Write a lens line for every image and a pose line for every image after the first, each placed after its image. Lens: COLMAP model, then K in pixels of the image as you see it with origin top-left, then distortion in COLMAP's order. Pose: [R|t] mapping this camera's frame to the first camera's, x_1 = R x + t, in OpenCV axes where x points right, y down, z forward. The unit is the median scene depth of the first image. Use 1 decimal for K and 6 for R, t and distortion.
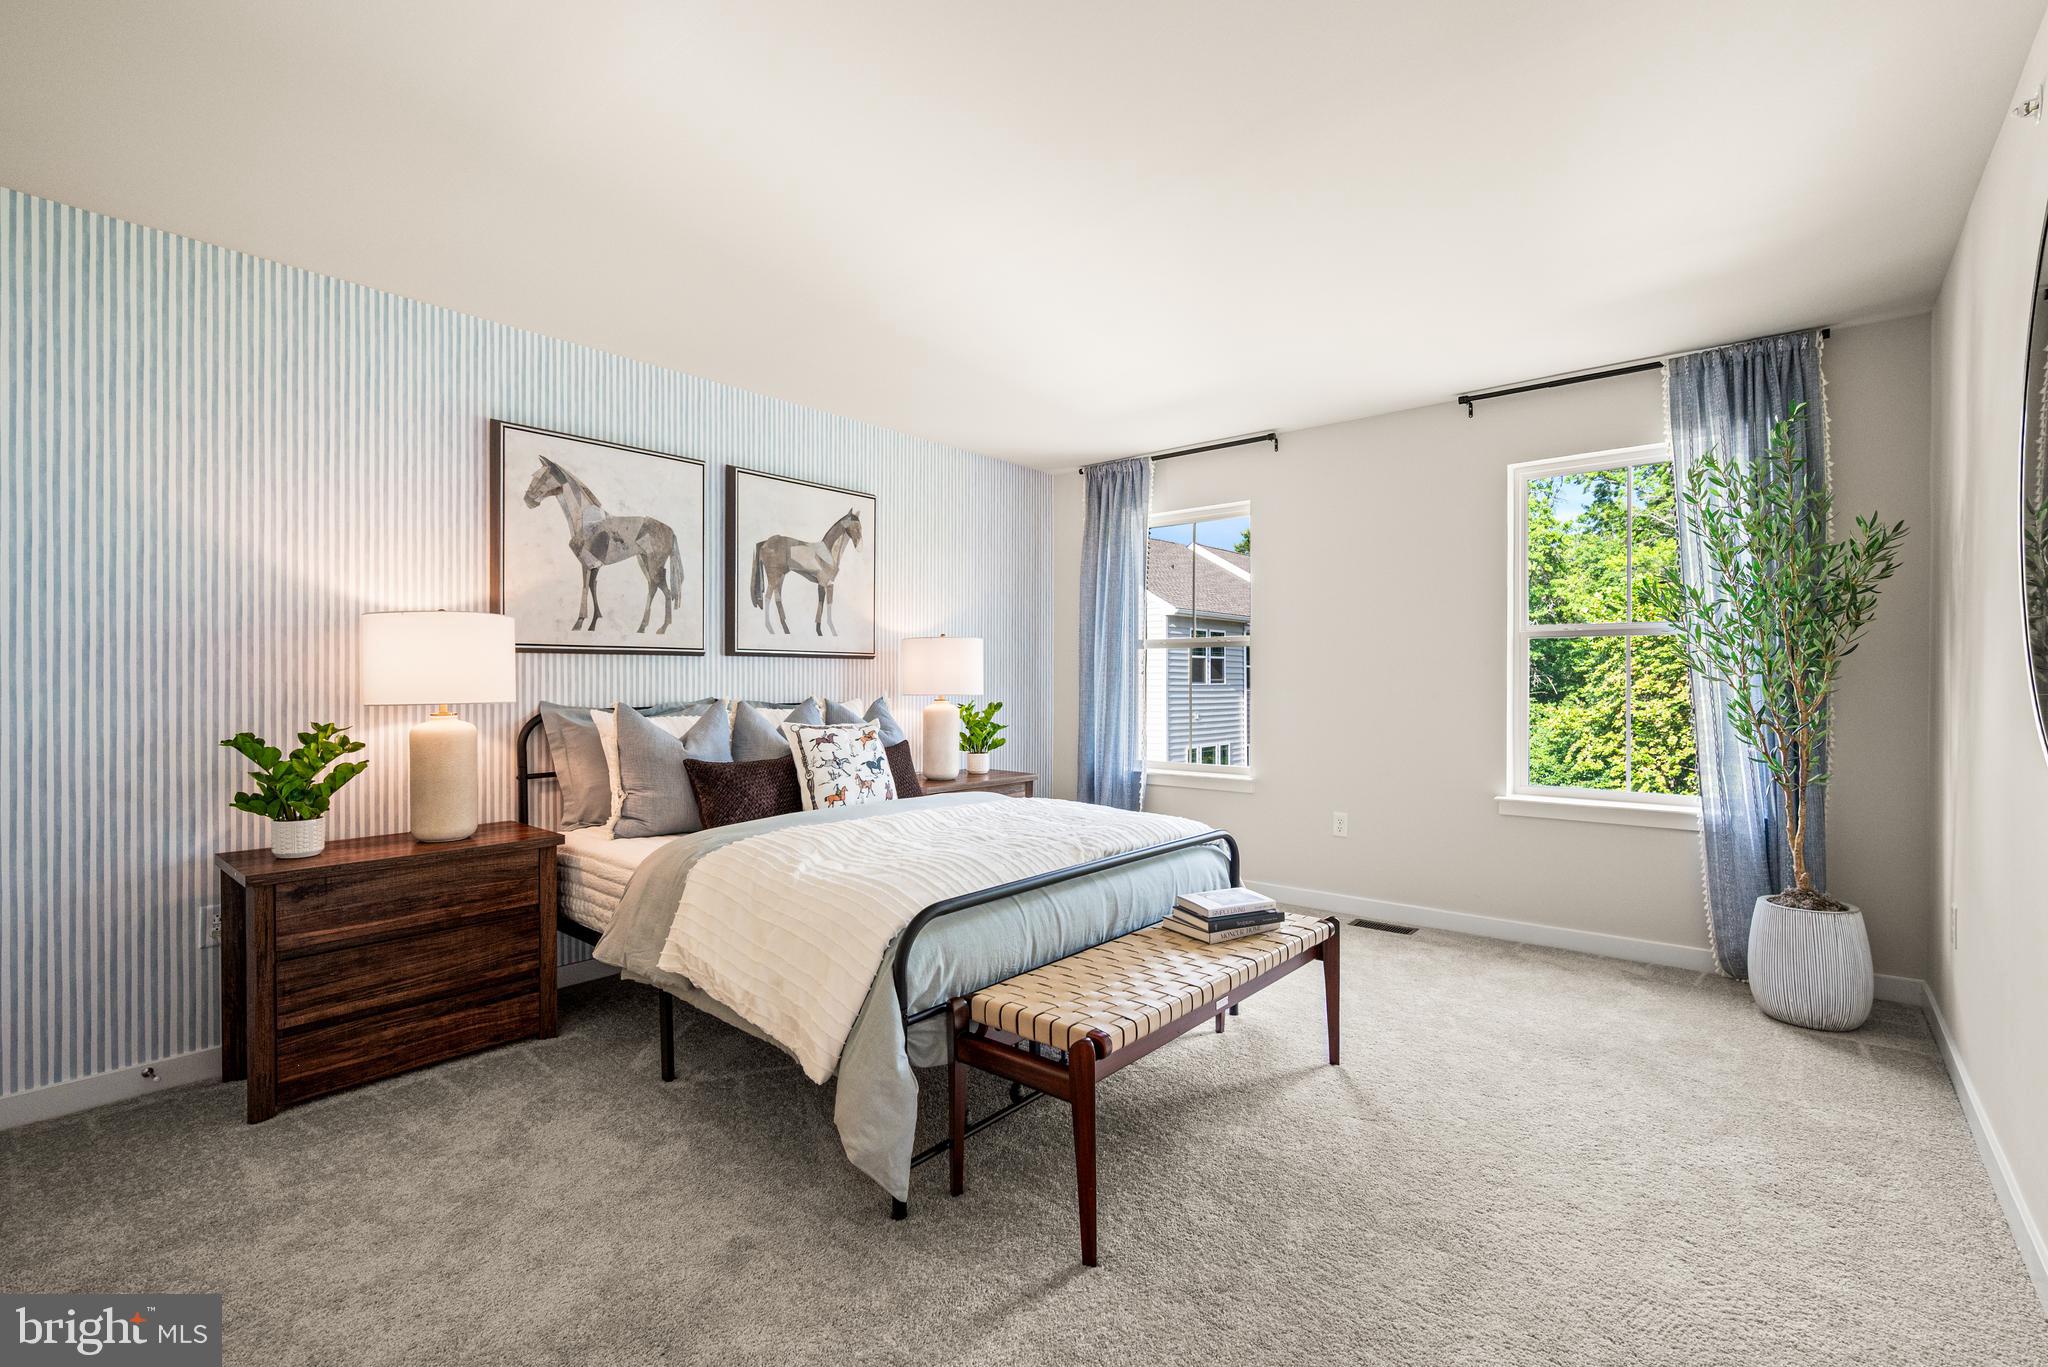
lens RADIAL K [[938.5, 0, 1024.0], [0, 938.5, 683.5], [0, 0, 1]] dist [0.000202, -0.000021]
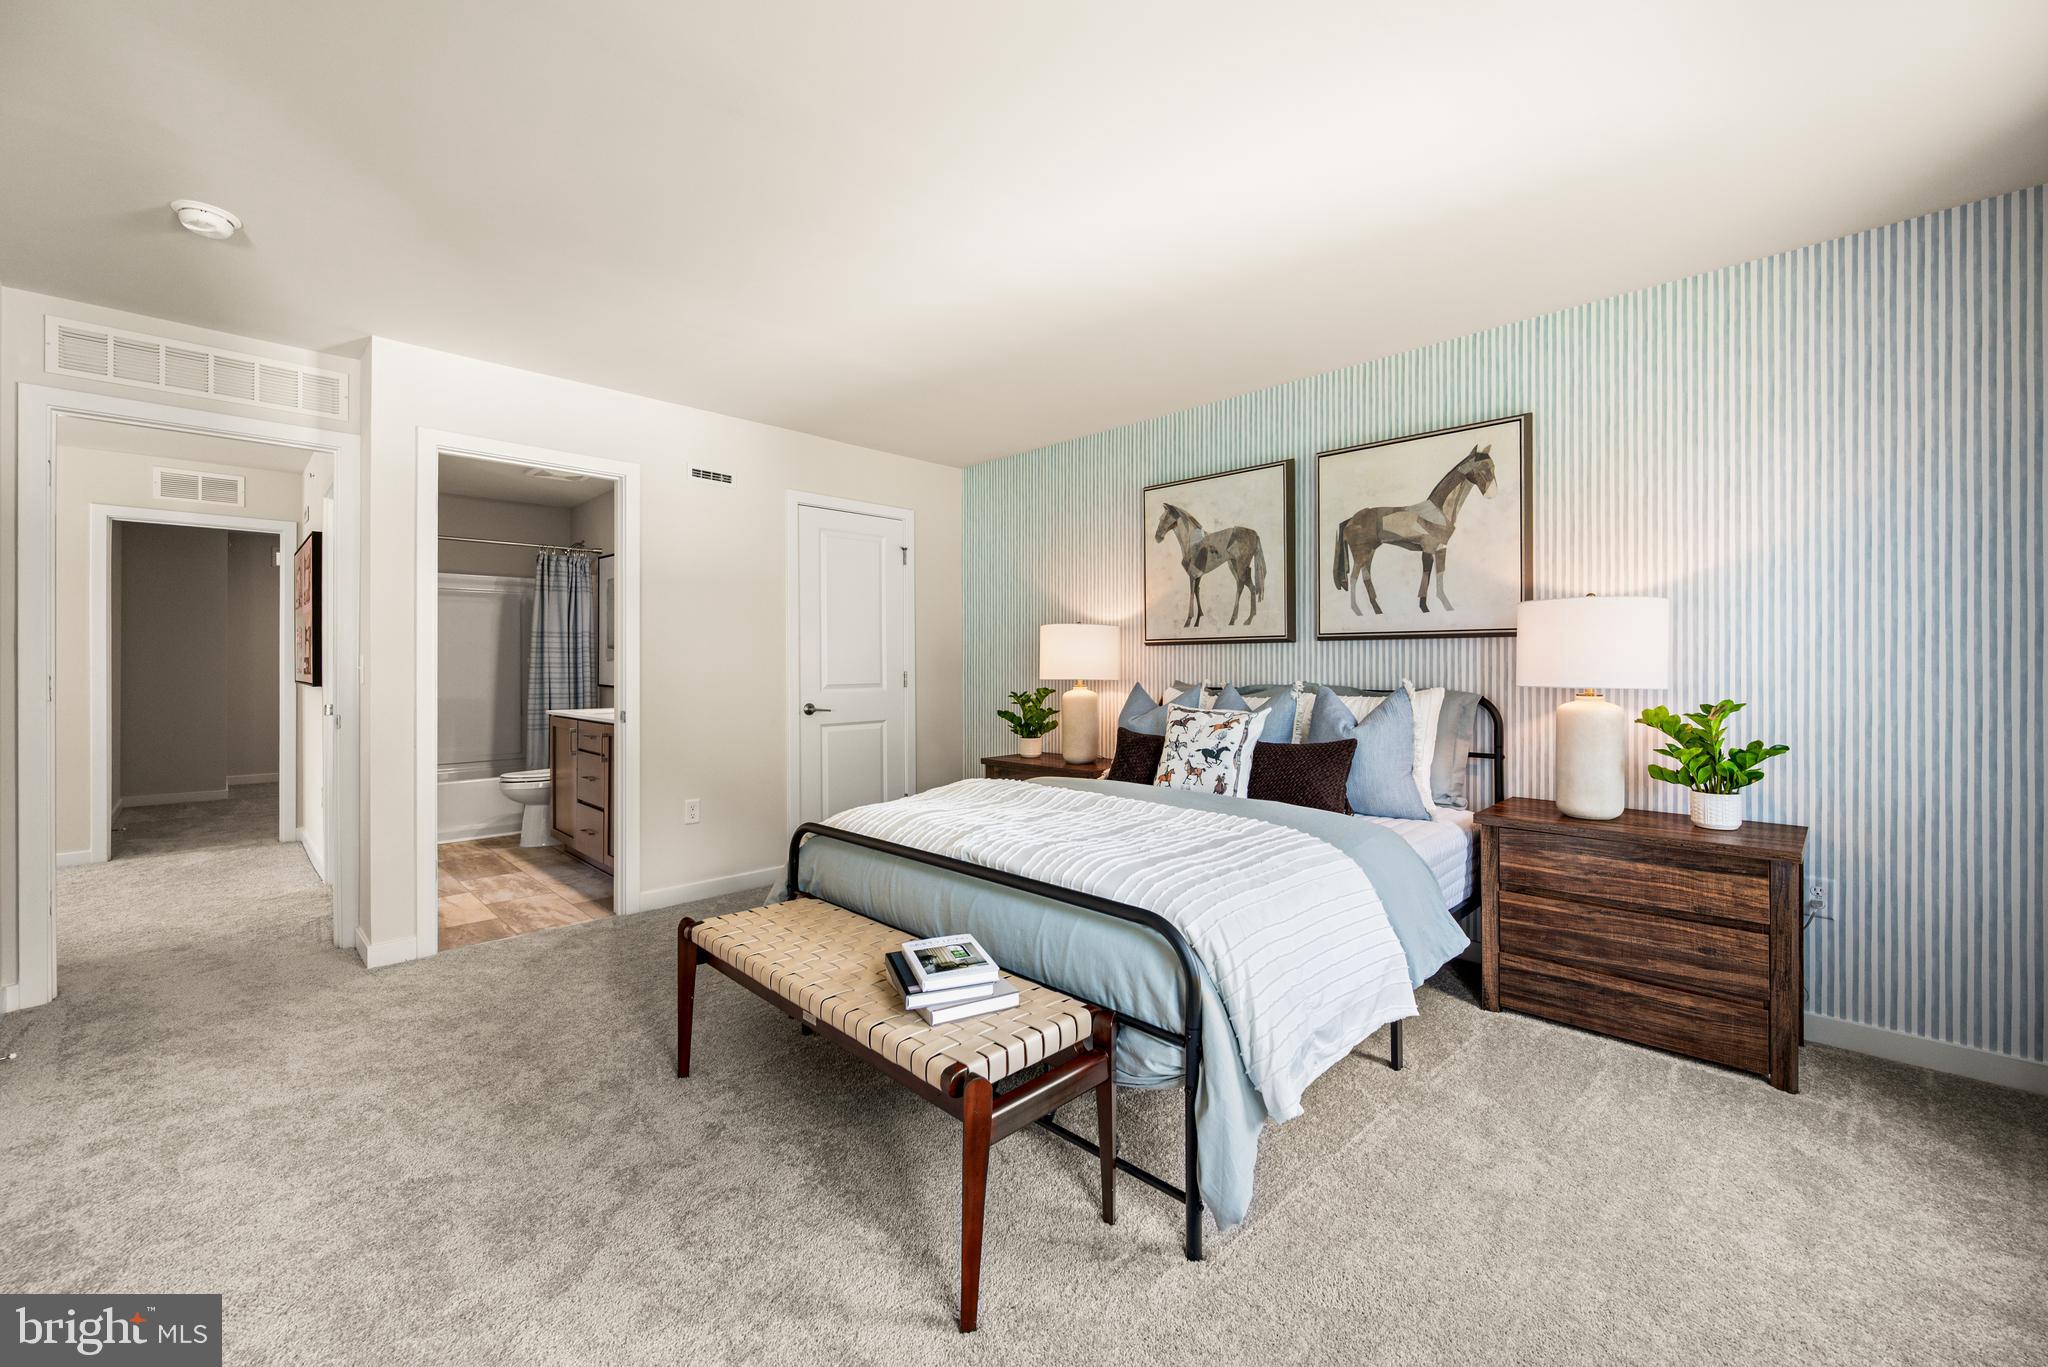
lens RADIAL K [[801.0, 0, 1027.7], [0, 801.0, 663.1], [0, 0, 1]] dist [-0.000274, 0.000011]
pose [[-0.083480, -0.003886, -0.996502, 0.608698], [-0.002908, 0.999989, -0.003656, -0.001557], [0.996505, 0.002592, -0.083491, 0.805796]]
